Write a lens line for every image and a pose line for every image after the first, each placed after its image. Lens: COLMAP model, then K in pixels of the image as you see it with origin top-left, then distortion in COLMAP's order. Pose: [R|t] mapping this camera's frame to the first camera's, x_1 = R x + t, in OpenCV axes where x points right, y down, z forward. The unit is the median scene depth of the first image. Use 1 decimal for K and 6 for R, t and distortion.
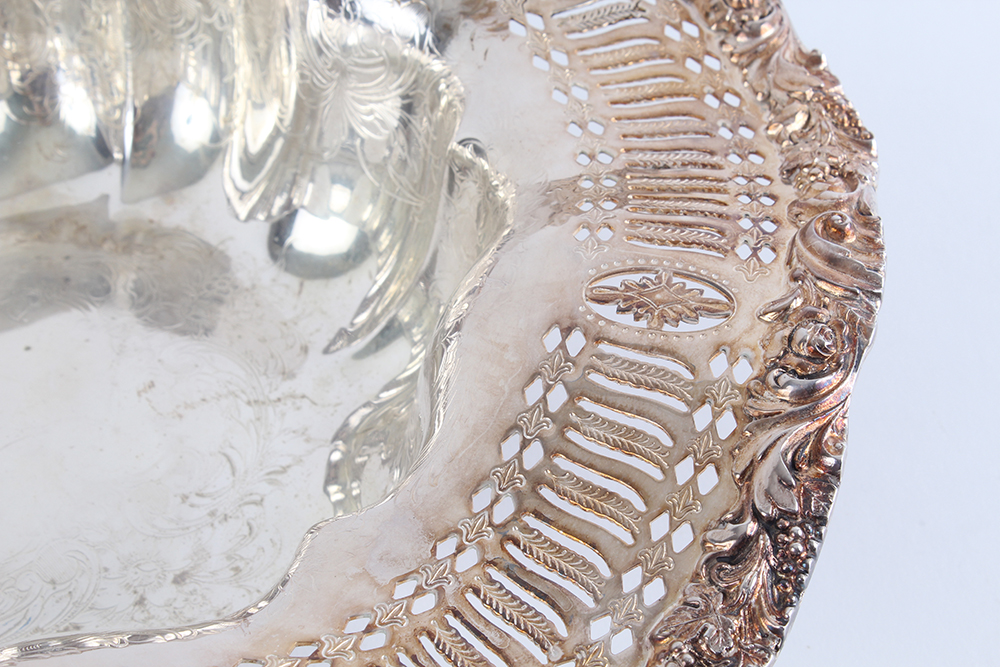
lens RADIAL K [[1449.8, 0, 499.9], [0, 1449.8, 334.8], [0, 0, 1]] dist [0.076897, 0.000000]
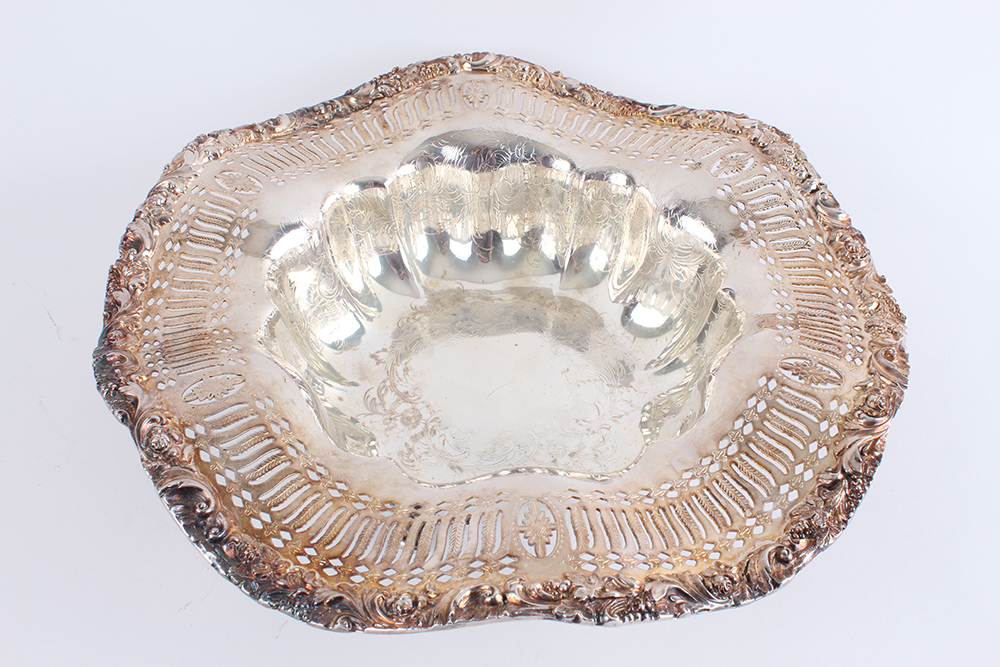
lens RADIAL K [[803.3, 0, 500.4], [0, 803.3, 332.2], [0, 0, 1]] dist [-0.003884, 0.005432]
pose [[0.983378, 0.170380, -0.062750, -0.299960], [-0.172626, 0.984459, -0.032268, 0.038324], [0.056277, 0.042564, 0.997508, -0.304196]]
